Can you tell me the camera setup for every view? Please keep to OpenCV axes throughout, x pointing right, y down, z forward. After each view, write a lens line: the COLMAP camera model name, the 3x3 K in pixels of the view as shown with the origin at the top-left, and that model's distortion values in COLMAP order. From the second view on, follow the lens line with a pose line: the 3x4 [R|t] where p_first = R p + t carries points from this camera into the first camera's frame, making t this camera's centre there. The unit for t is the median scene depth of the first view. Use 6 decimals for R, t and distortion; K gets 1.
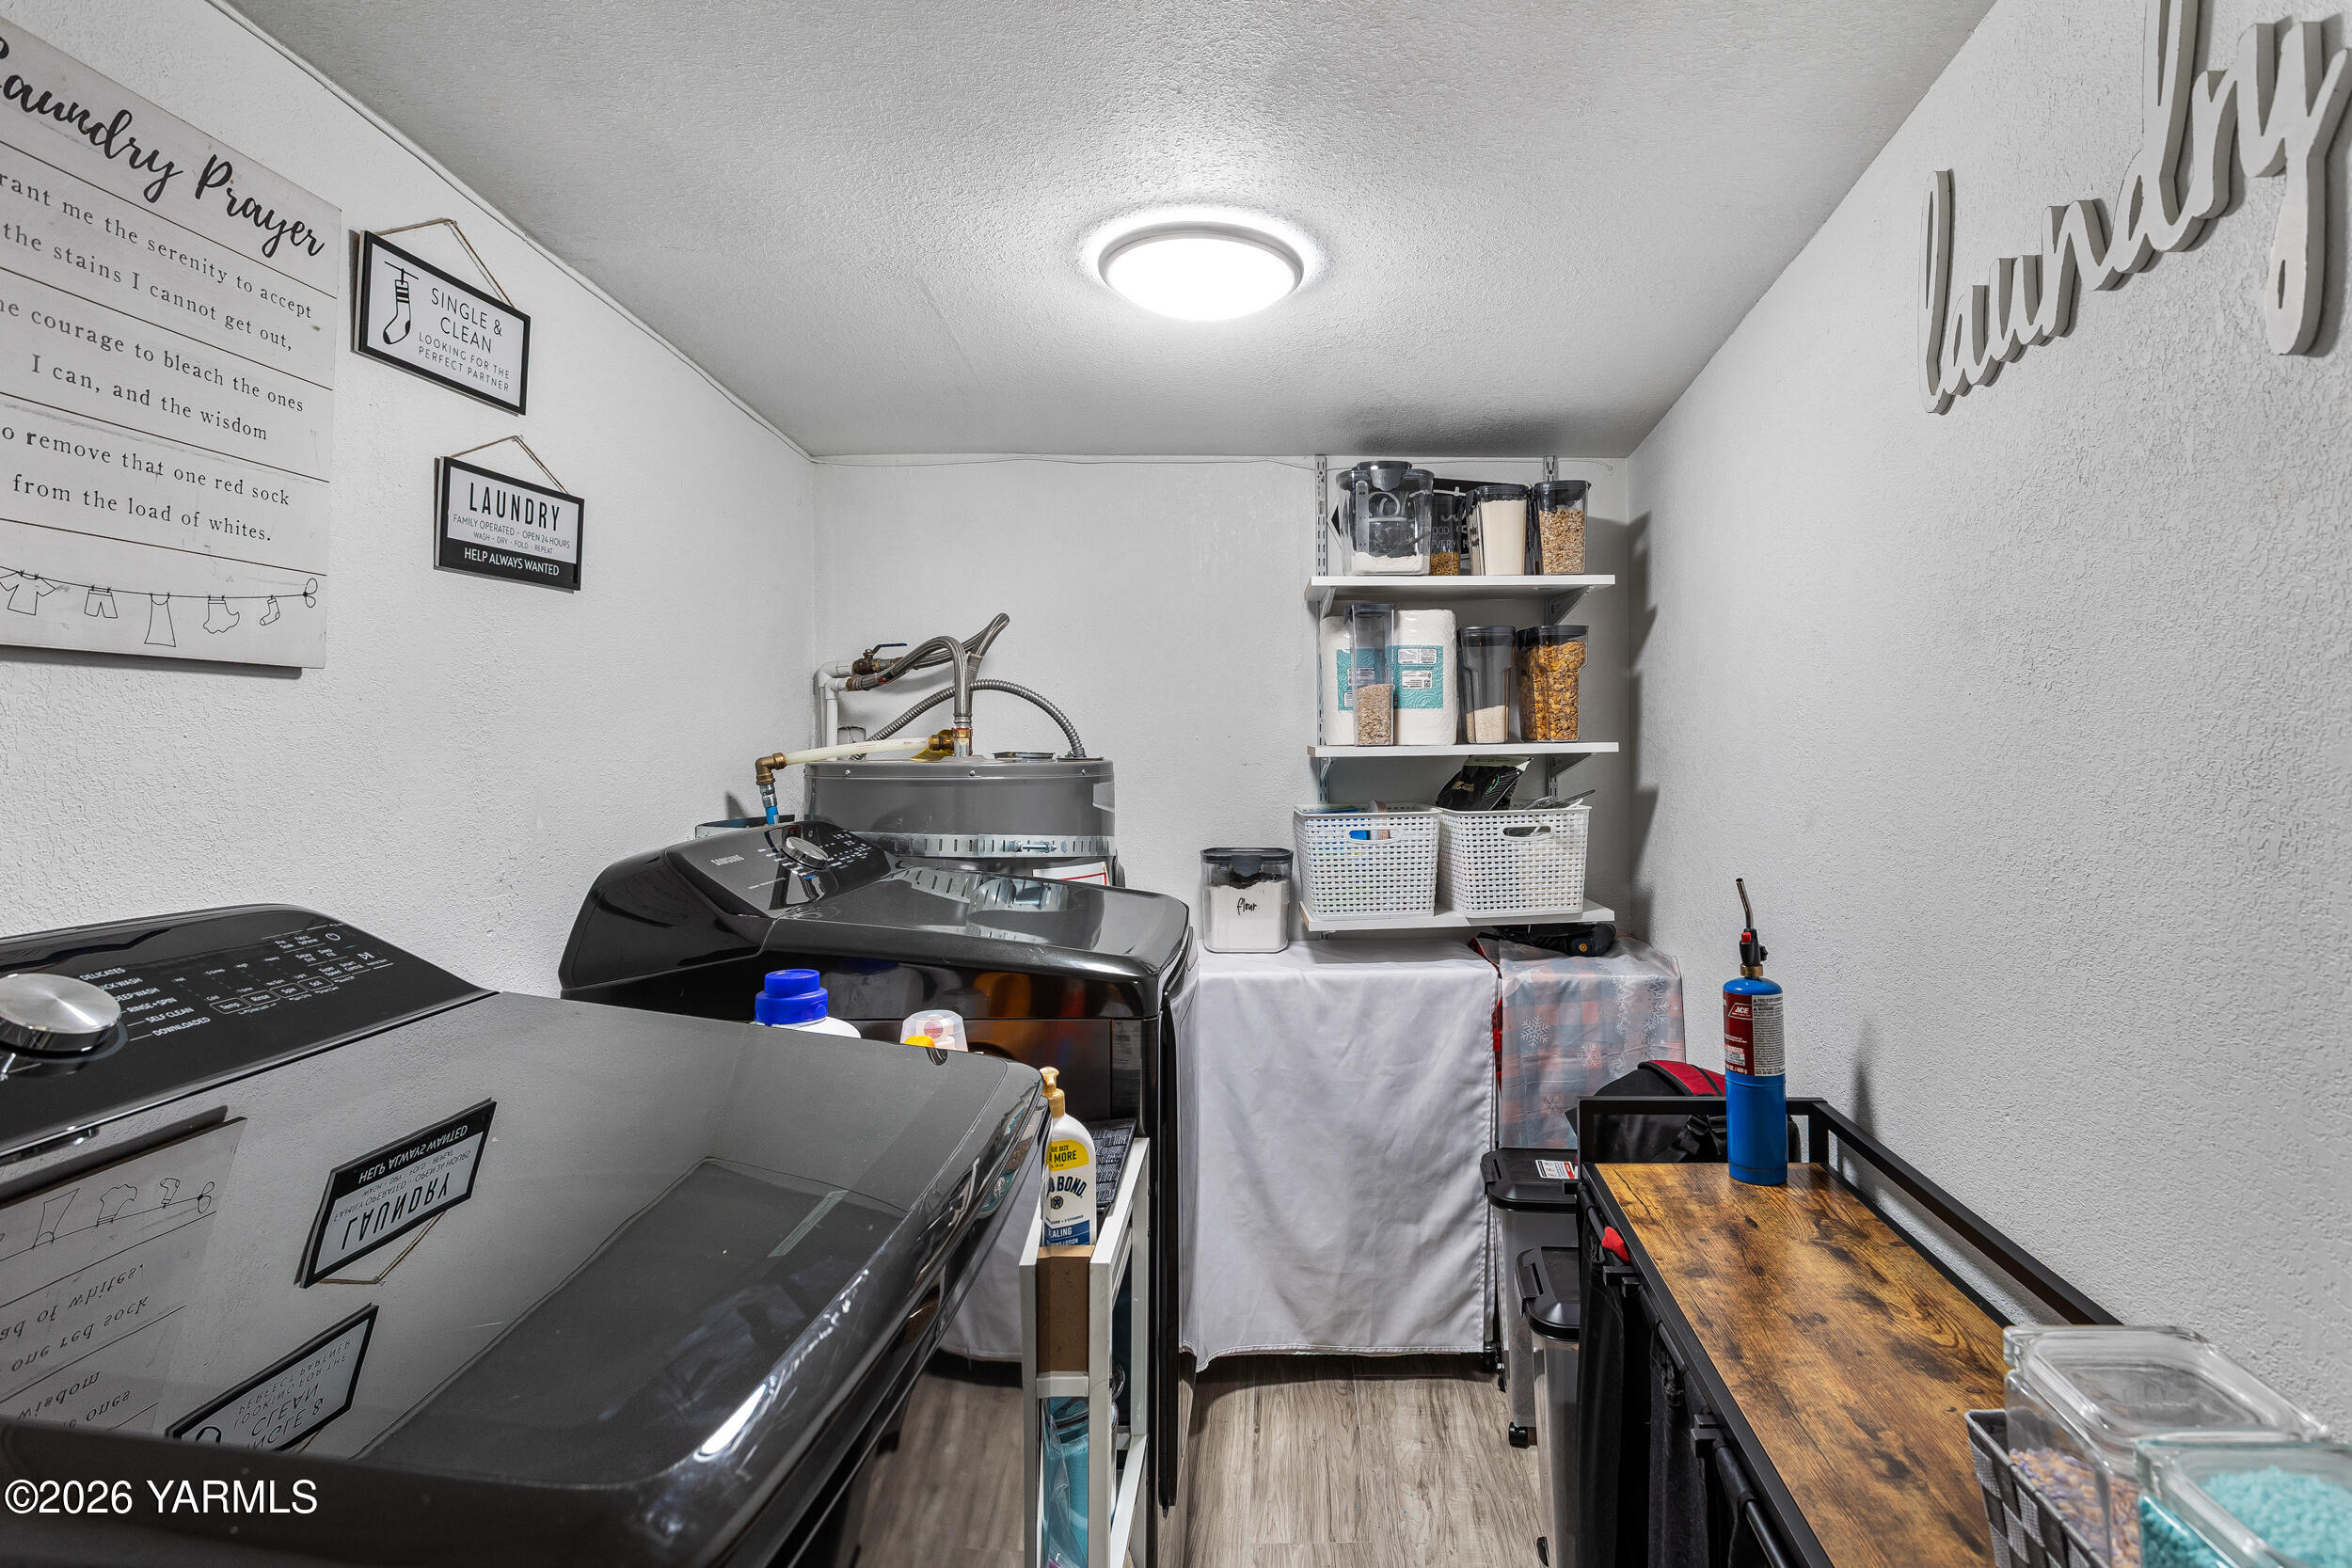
lens RADIAL K [[1229.4, 0, 1179.5], [0, 1229.4, 769.0], [0, 0, 1]] dist [-0.023215, 0.001418]
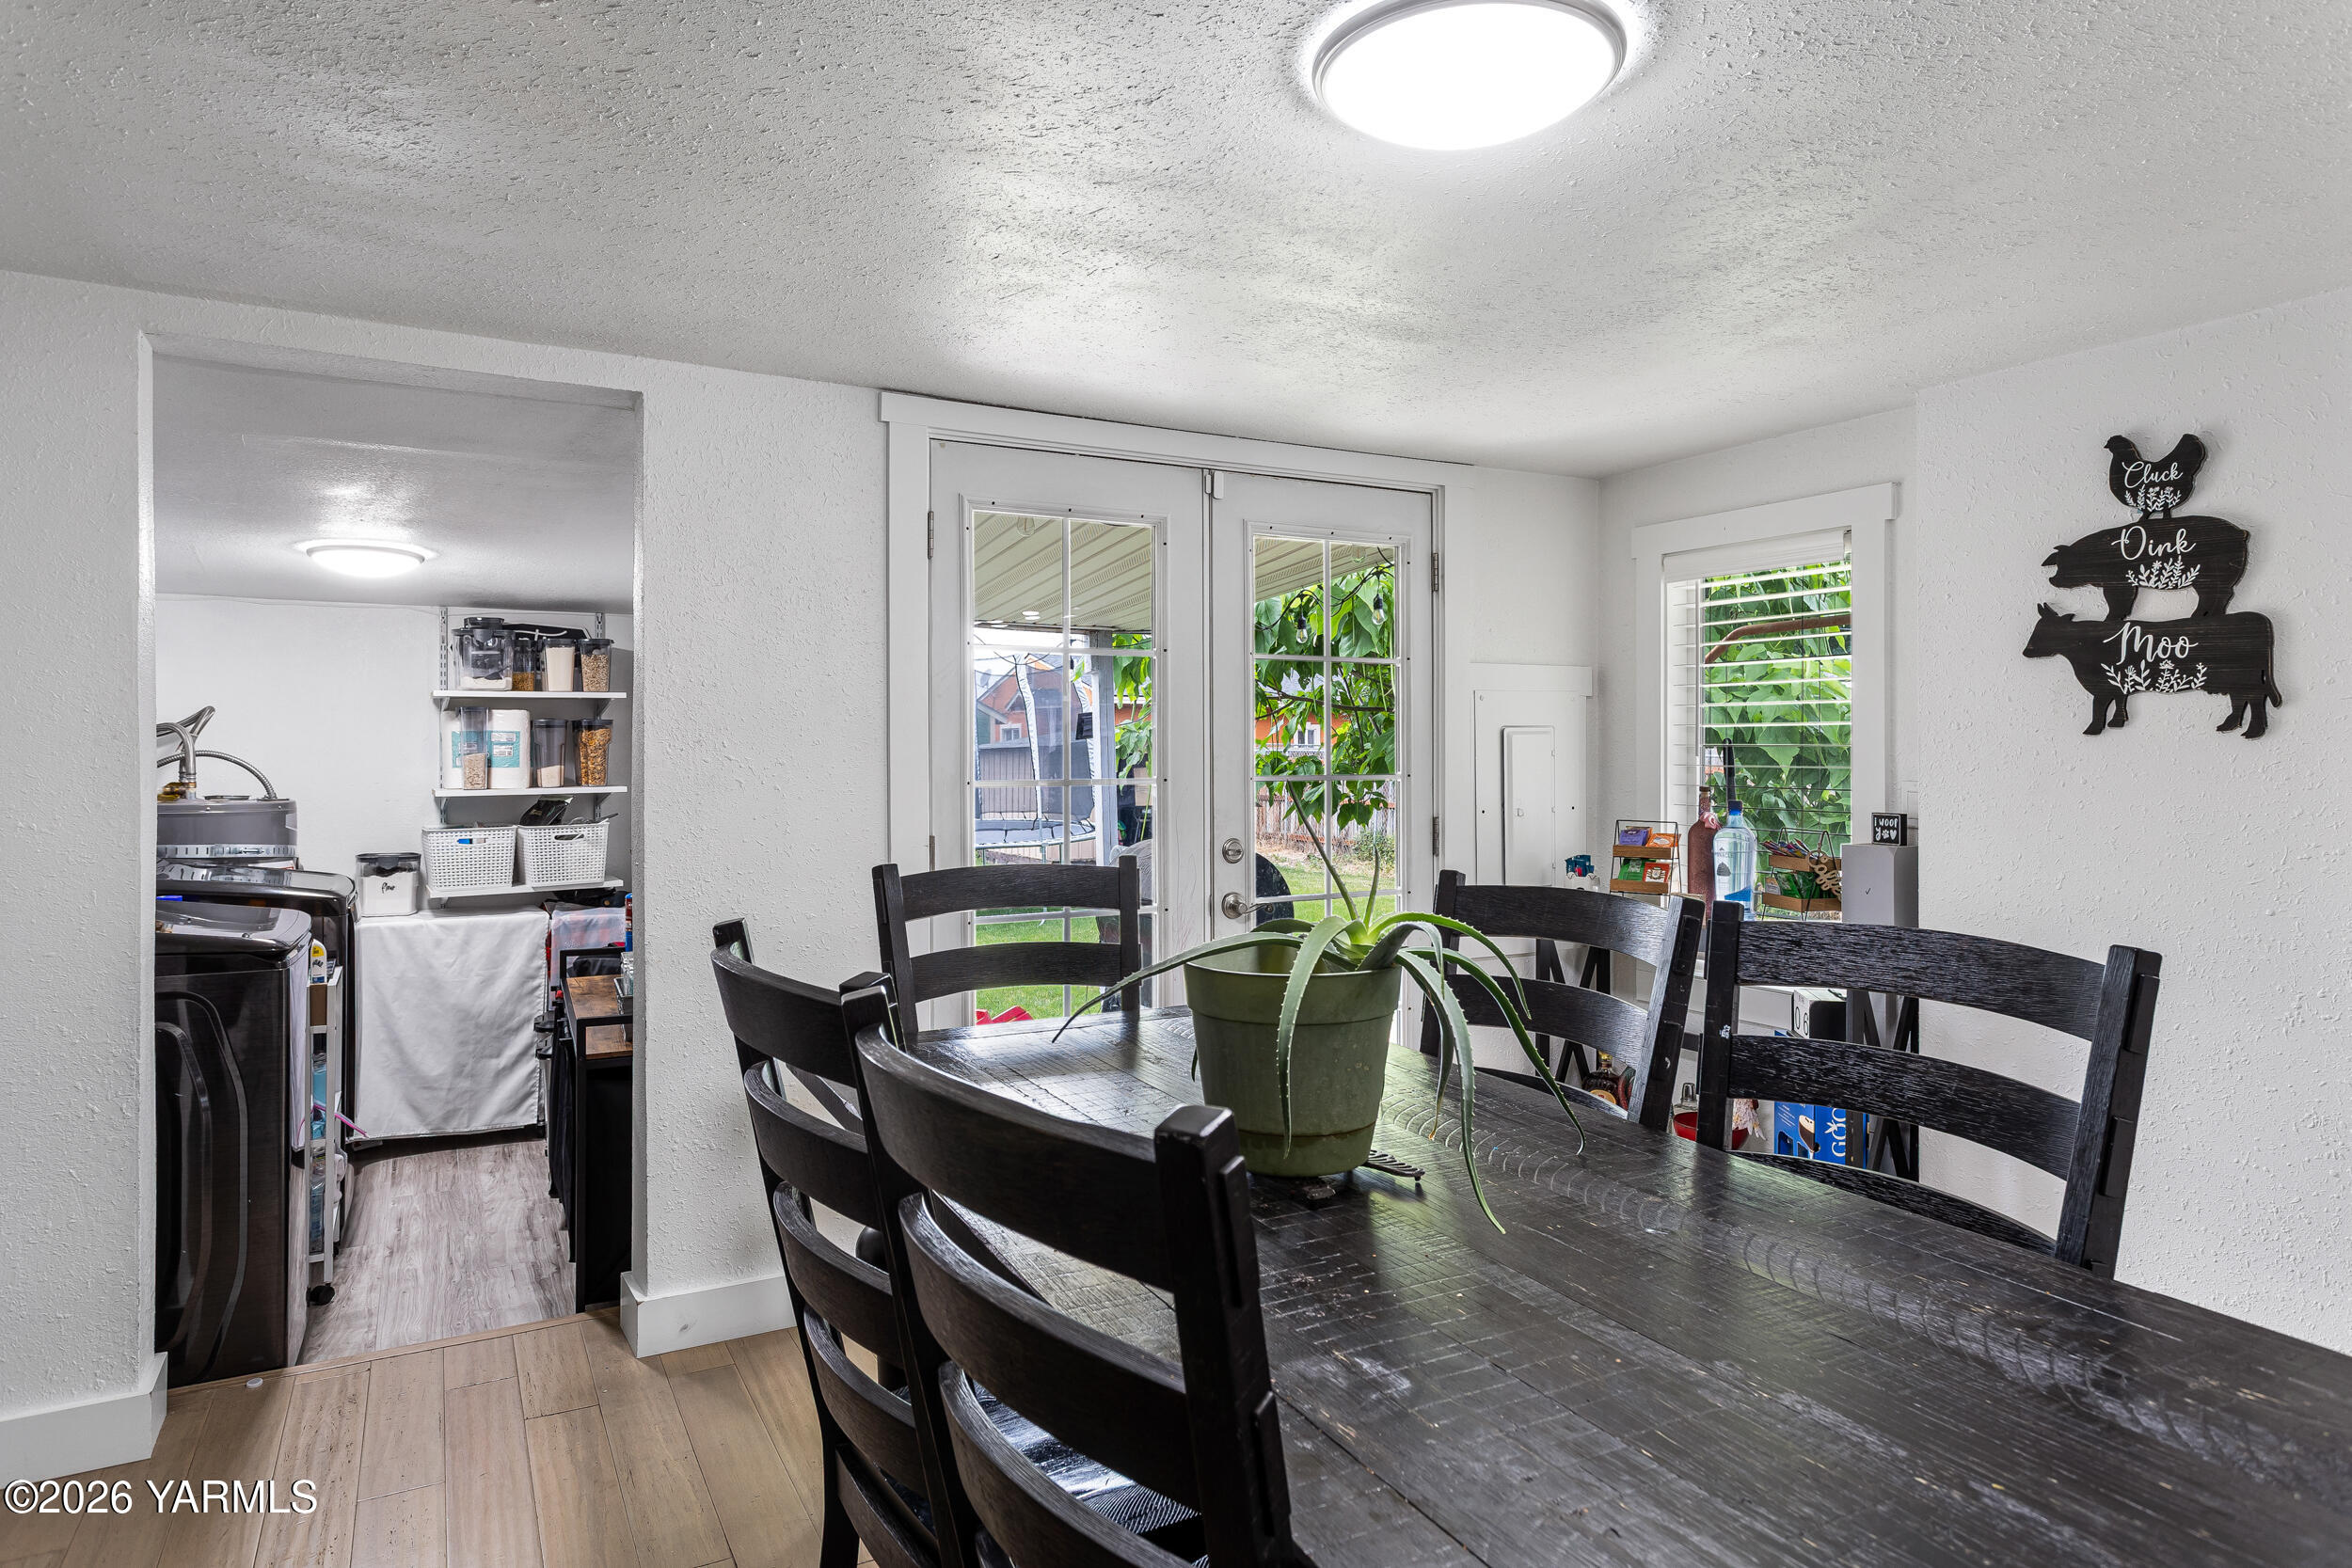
lens RADIAL K [[1414.7, 0, 1195.7], [0, 1414.7, 747.4], [0, 0, 1]] dist [-0.002434, -0.000325]
pose [[0.836717, 0.009168, 0.547559, -0.082783], [0.007786, 0.999560, -0.028634, -0.013513], [-0.547581, 0.028222, 0.836277, -1.235625]]
